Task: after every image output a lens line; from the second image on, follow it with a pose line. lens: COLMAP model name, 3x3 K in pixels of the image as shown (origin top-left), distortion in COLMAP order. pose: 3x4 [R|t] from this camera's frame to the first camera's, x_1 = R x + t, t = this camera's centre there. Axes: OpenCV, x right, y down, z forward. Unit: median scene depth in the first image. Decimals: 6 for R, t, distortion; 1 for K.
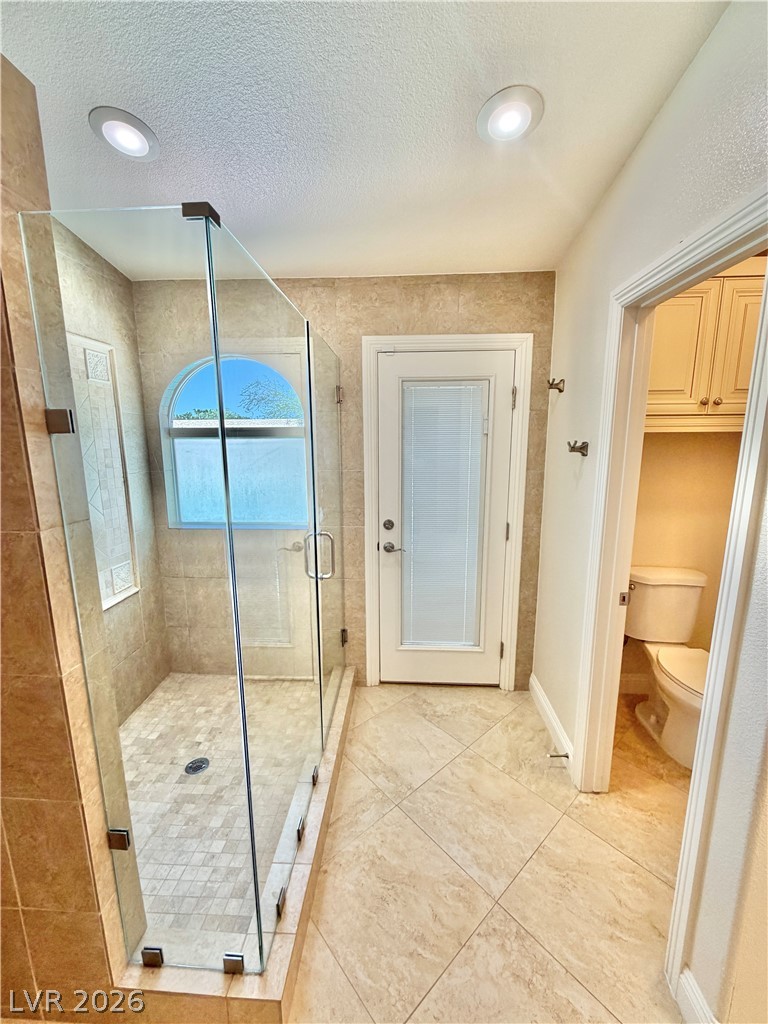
lens RADIAL K [[409.6, 0, 380.7], [0, 409.6, 510.4], [0, 0, 1]] dist [-0.001642, 0.001408]
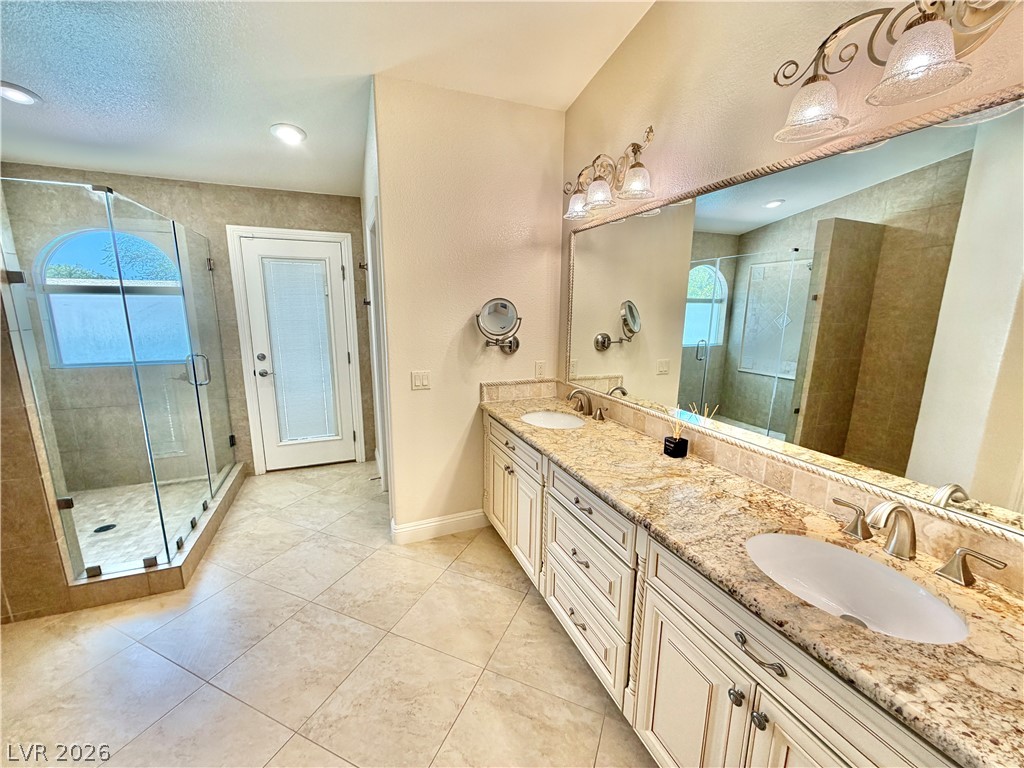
lens RADIAL K [[409.6, 0, 508.5], [0, 409.6, 384.4], [0, 0, 1]] dist [-0.001642, 0.001408]
pose [[0.902652, -0.071166, 0.424447, 0.193625], [0.066099, 0.997457, 0.026672, 0.156977], [-0.425266, 0.003980, 0.905060, -0.700971]]
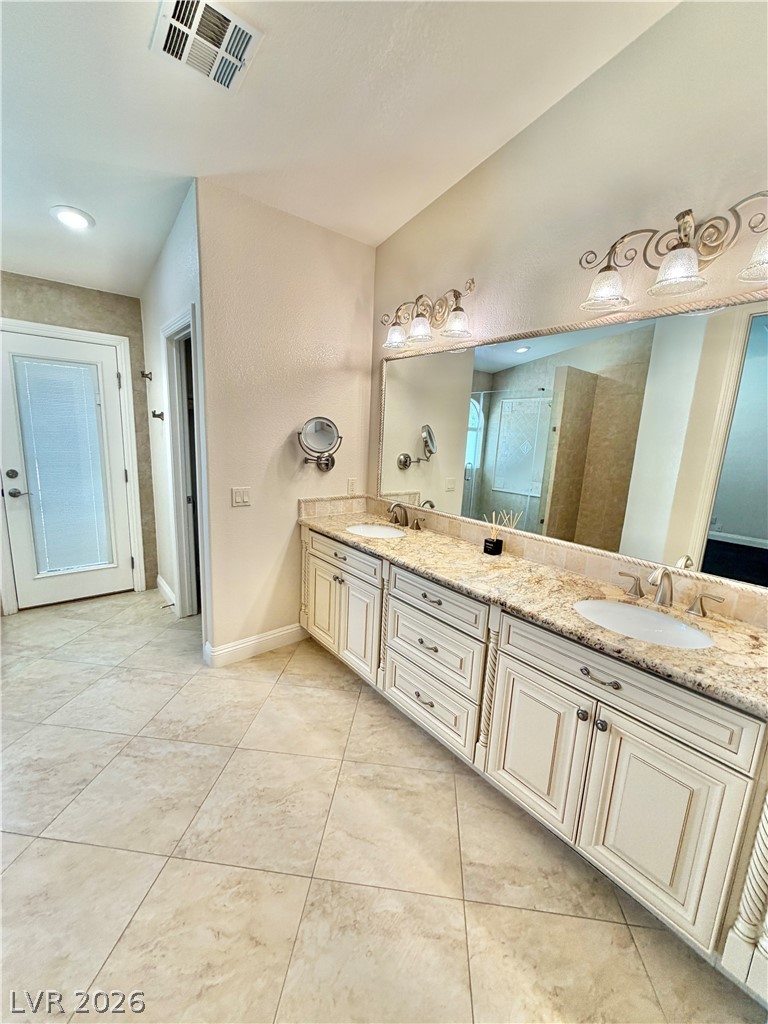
lens RADIAL K [[409.6, 0, 384.3], [0, 409.6, 509.3], [0, 0, 1]] dist [-0.001642, 0.001408]
pose [[0.732676, -0.088525, 0.674795, -0.000448], [0.073346, 0.996000, 0.051026, 0.165249], [-0.676613, 0.012108, 0.736239, -0.659058]]
